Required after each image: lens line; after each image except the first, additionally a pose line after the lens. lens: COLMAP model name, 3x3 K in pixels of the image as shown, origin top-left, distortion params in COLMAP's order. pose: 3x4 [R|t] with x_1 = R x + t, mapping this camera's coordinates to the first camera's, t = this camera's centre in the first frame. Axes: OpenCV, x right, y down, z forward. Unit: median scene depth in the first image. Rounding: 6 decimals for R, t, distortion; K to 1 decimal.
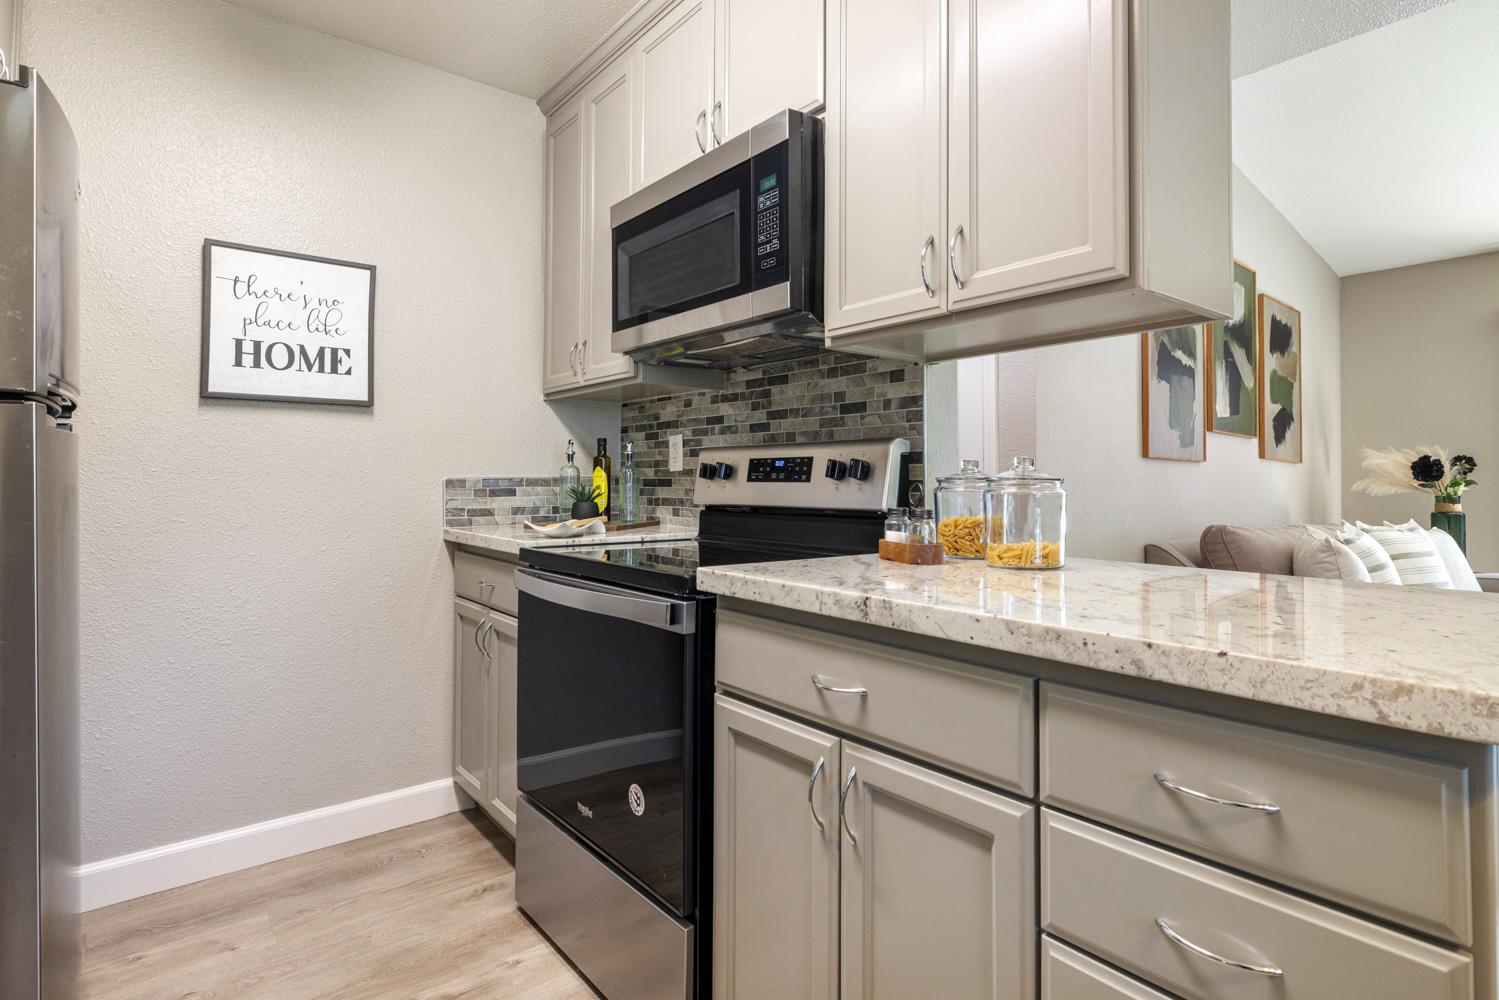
lens RADIAL K [[769.7, 0, 746.0], [0, 769.7, 466.1], [0, 0, 1]] dist [-0.005222, 0.002170]
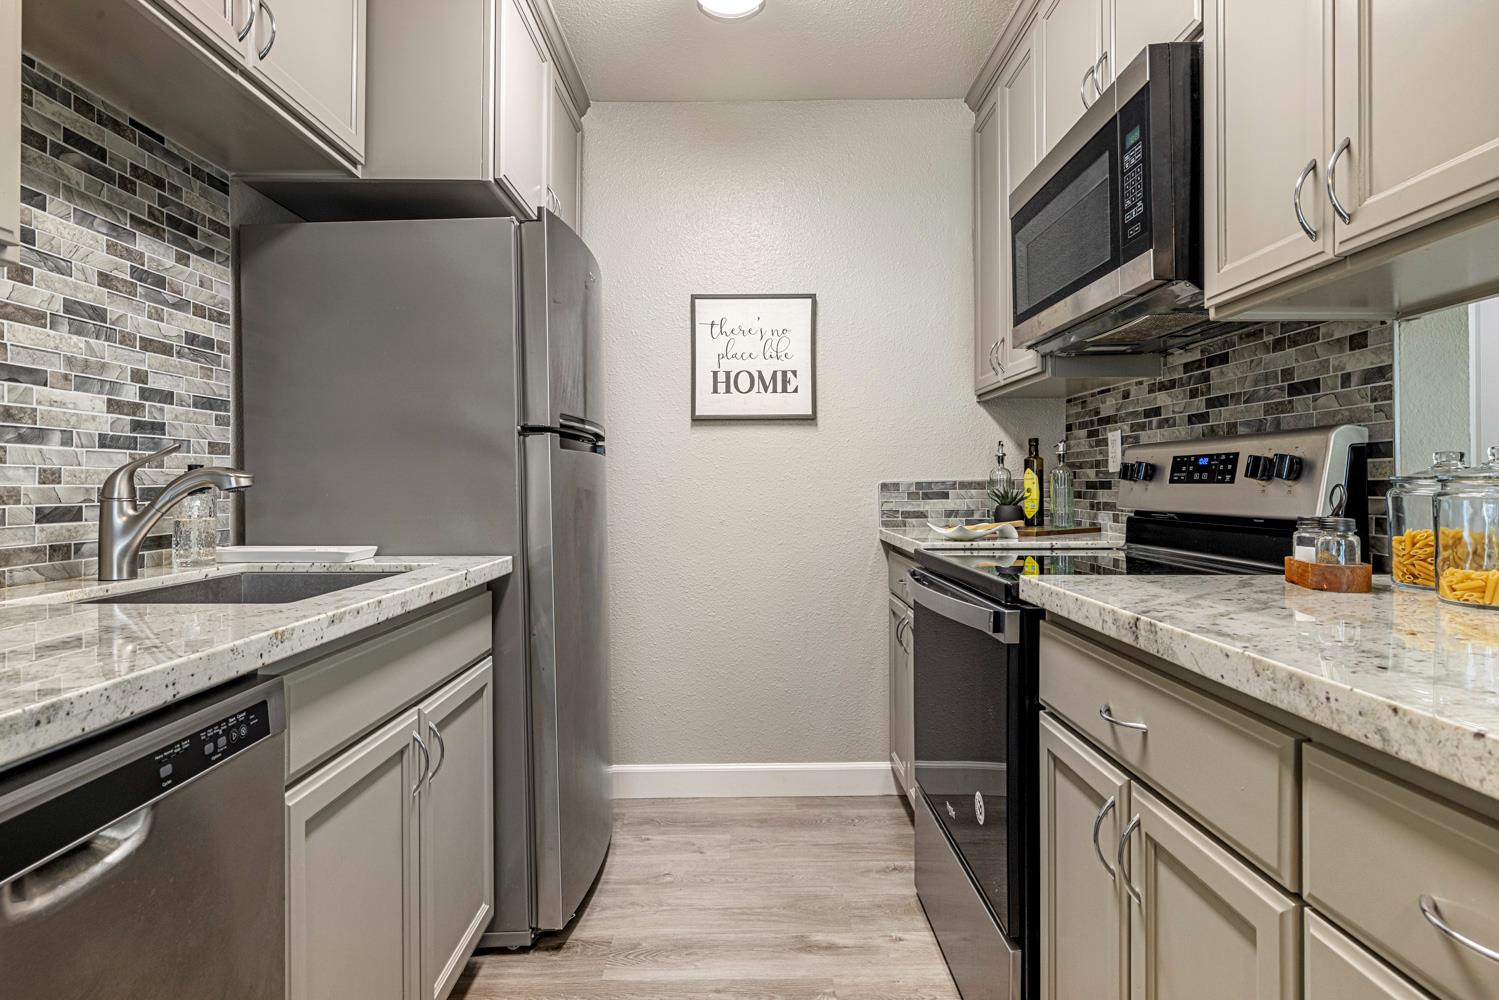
lens RADIAL K [[803.4, 0, 749.7], [0, 803.4, 480.9], [0, 0, 1]] dist [-0.007617, 0.002250]
pose [[0.781199, -0.008252, -0.624227, 0.190183], [0.018130, 0.999791, 0.009473, 0.000603], [0.624019, -0.018717, 0.781185, 0.016858]]
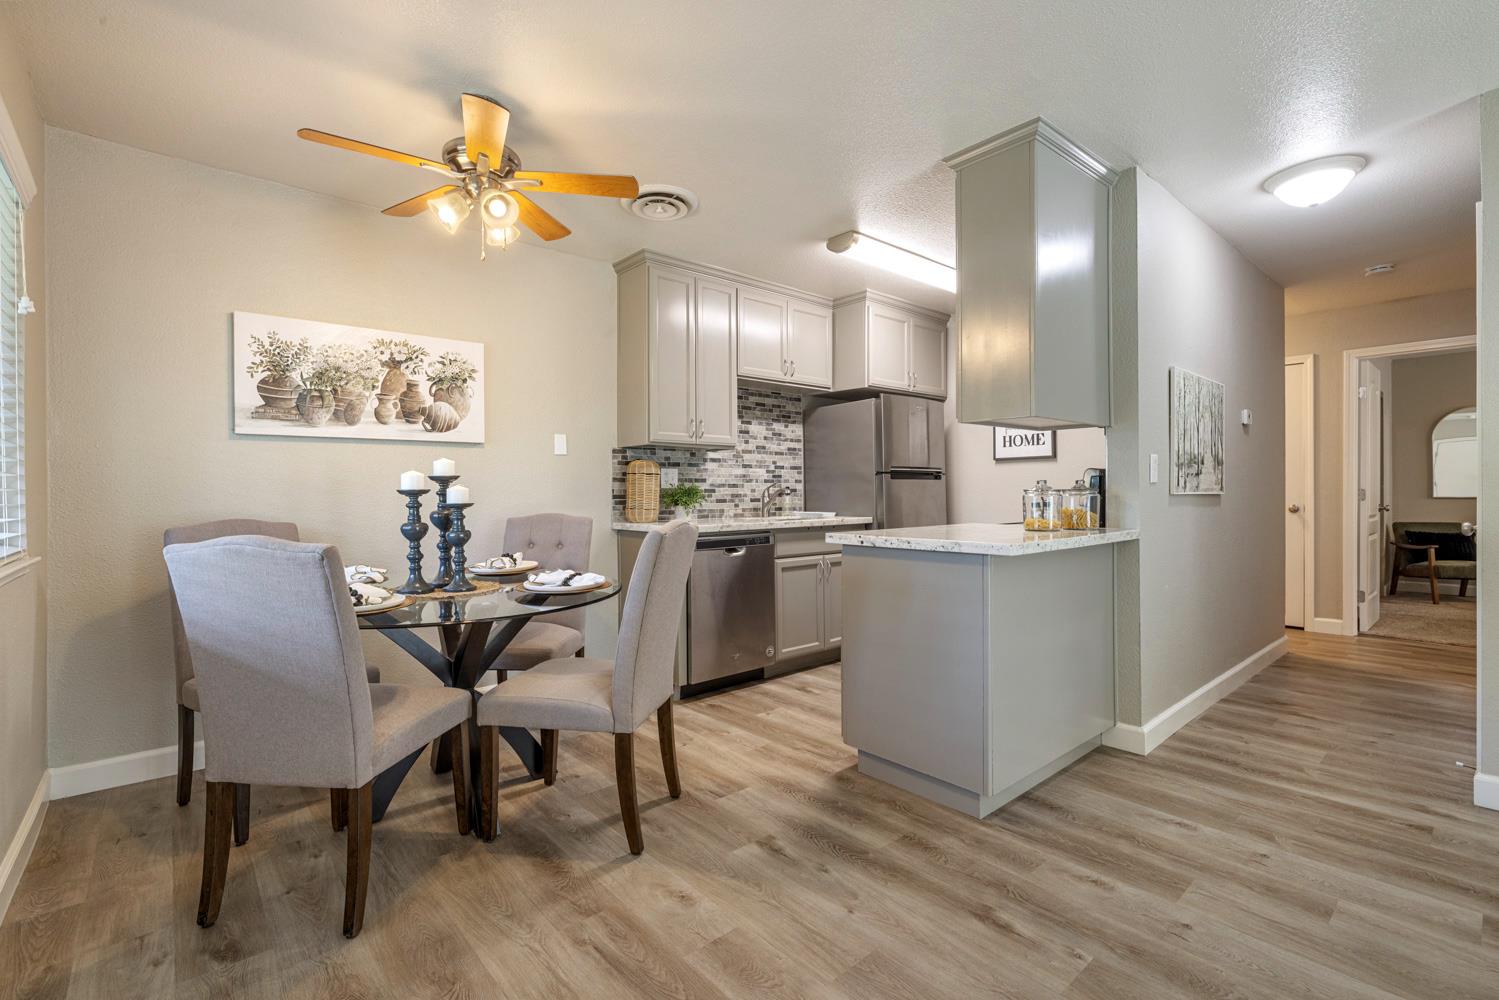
lens RADIAL K [[667.7, 0, 748.2], [0, 667.7, 493.1], [0, 0, 1]] dist [-0.010436, 0.003359]
pose [[0.037561, -0.004071, -0.999286, 1.480625], [0.025786, 0.999663, -0.003104, 0.006839], [0.998962, -0.025651, 0.037653, 0.070050]]
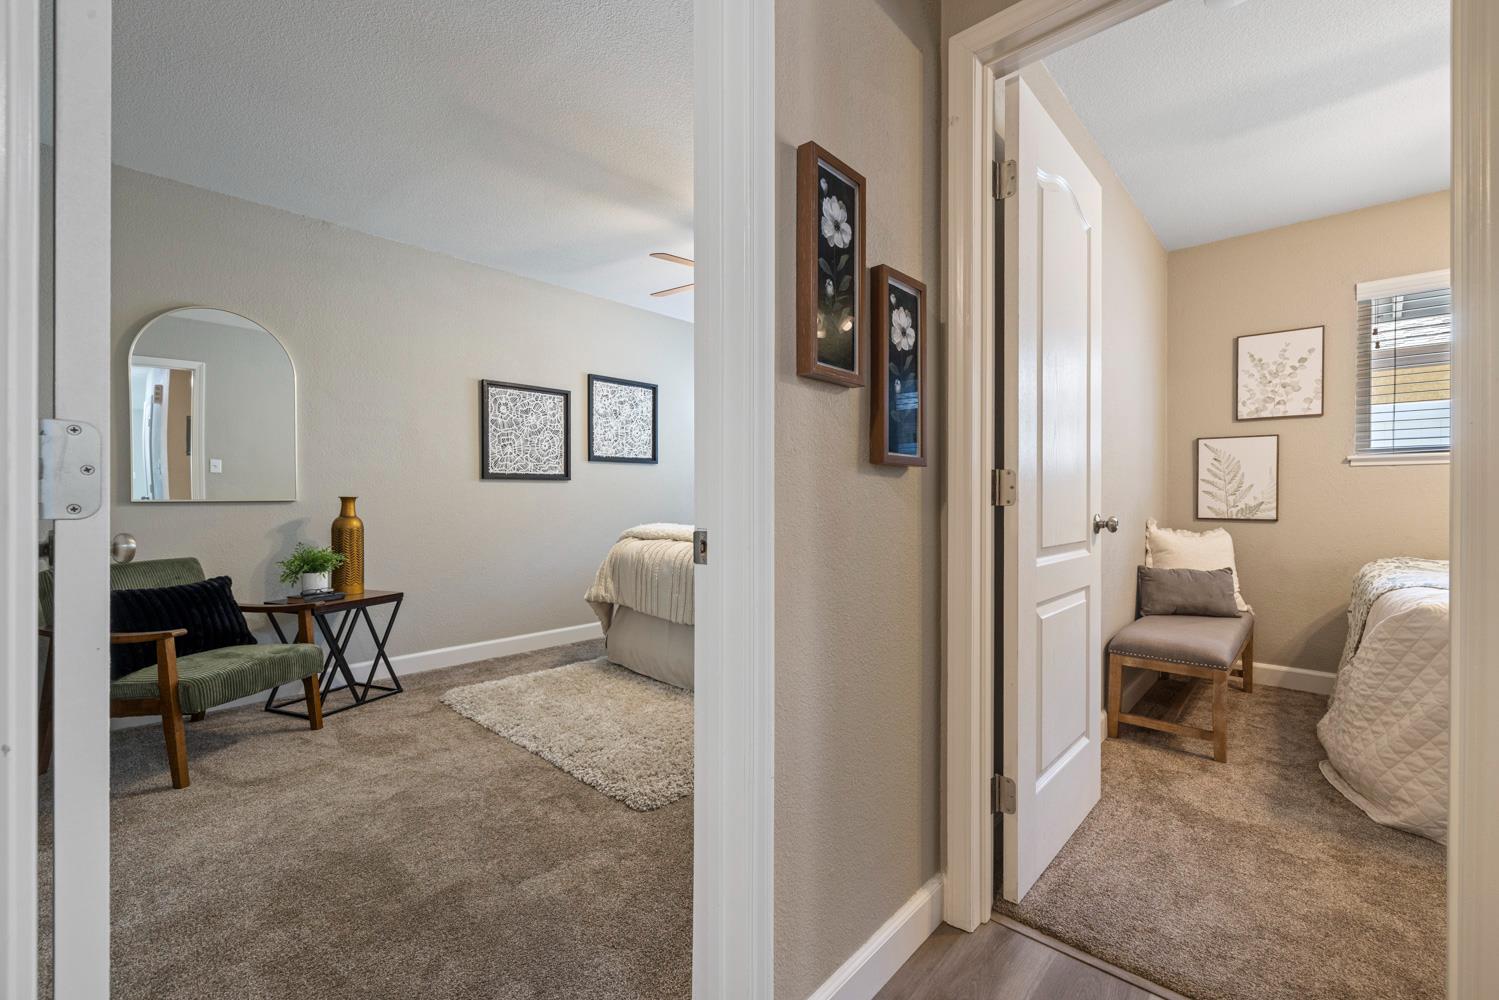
lens RADIAL K [[629.2, 0, 745.9], [0, 629.2, 500.9], [0, 0, 1]] dist [-0.003675, 0.001202]
pose [[0.988267, -0.006123, 0.152610, -0.492990], [0.001868, 0.999606, 0.028007, 0.067058], [-0.152722, -0.027394, 0.987890, 1.979179]]
